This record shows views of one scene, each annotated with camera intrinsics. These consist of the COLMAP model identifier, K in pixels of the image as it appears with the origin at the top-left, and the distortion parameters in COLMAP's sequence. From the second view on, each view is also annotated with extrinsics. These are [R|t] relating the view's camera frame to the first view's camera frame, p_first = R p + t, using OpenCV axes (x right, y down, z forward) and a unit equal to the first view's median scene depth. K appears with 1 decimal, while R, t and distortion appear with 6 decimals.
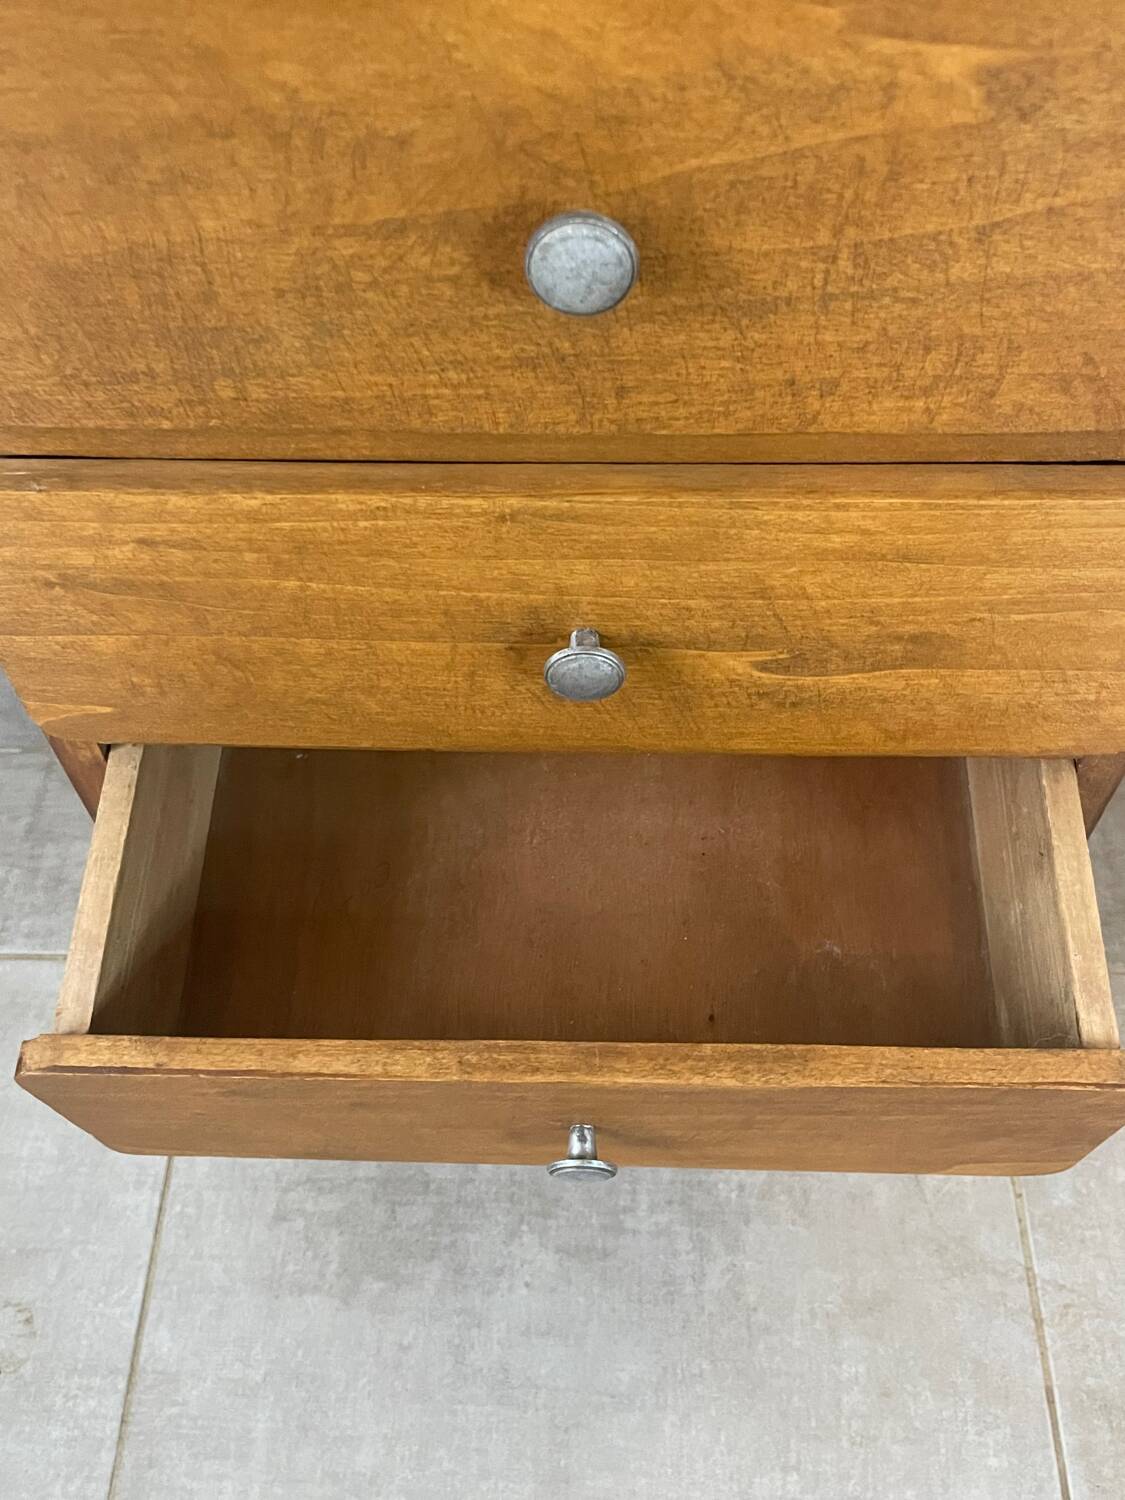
lens RADIAL K [[1389.7, 0, 558.1], [0, 1389.7, 749.0], [0, 0, 1]] dist [0.101575, -0.184628]
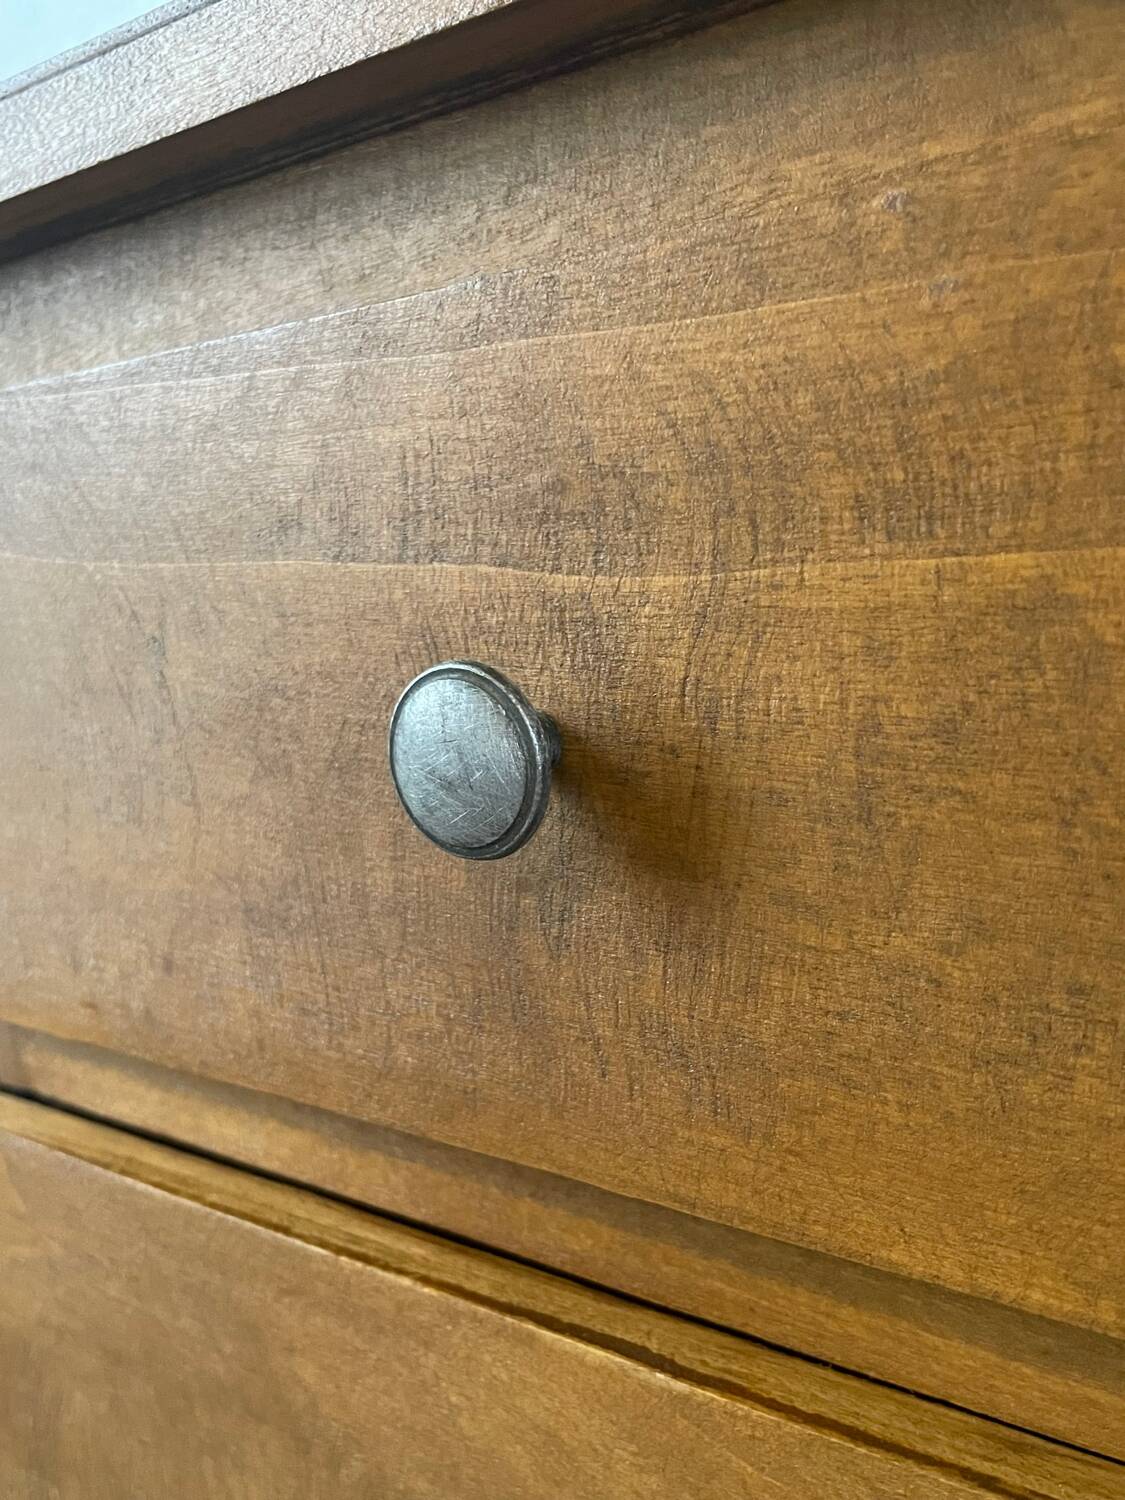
lens RADIAL K [[1437.2, 0, 558.8], [0, 1437.2, 767.4], [0, 0, 1]] dist [0.101106, -0.185710]
pose [[0.793322, 0.058647, -0.605971, 0.297997], [-0.480906, 0.670724, -0.564676, -0.214770], [0.373322, 0.739385, 0.560304, 0.217642]]
